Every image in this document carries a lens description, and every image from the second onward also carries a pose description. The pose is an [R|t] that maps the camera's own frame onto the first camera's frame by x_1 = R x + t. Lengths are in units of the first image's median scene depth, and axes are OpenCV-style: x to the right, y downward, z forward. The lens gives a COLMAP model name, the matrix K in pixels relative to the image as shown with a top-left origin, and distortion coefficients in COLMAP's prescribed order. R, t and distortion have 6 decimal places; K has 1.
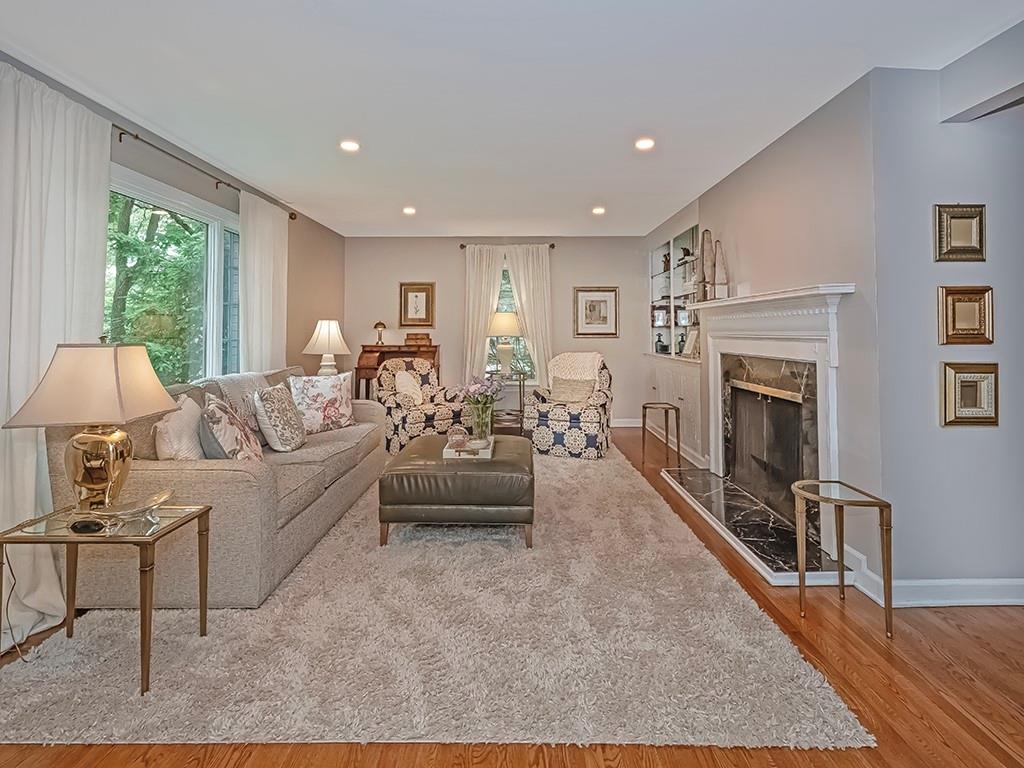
lens RADIAL K [[493.3, 0, 504.2], [0, 493.3, 328.2], [0, 0, 1]] dist [0.001980, -0.003204]
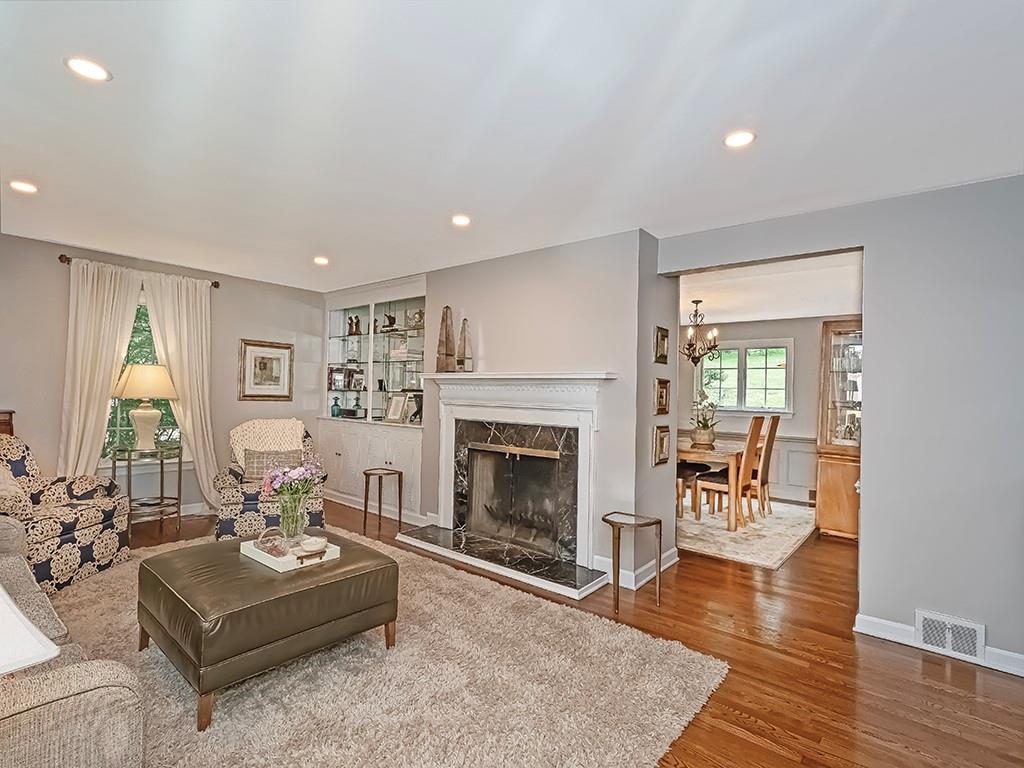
lens RADIAL K [[493.3, 0, 521.4], [0, 493.3, 396.9], [0, 0, 1]] dist [0.001980, -0.003204]
pose [[0.623657, 0.016697, 0.781520, -0.267308], [-0.033295, 0.999432, 0.005218, -0.008475], [-0.780989, -0.029275, 0.623859, 0.146275]]
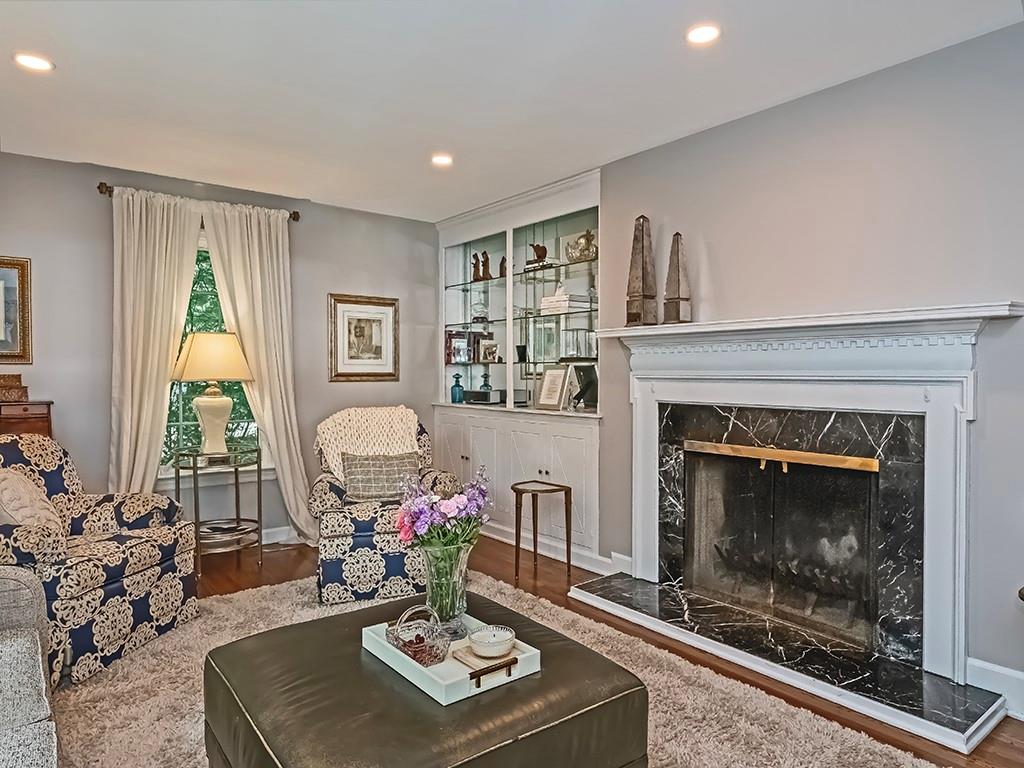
lens RADIAL K [[663.1, 0, 522.3], [0, 663.1, 392.5], [0, 0, 1]] dist [0.009758, -0.004135]
pose [[0.780518, -0.019501, 0.624829, -0.217086], [-0.004893, 0.999292, 0.037301, 0.002350], [-0.625114, -0.032171, 0.779870, 0.317440]]
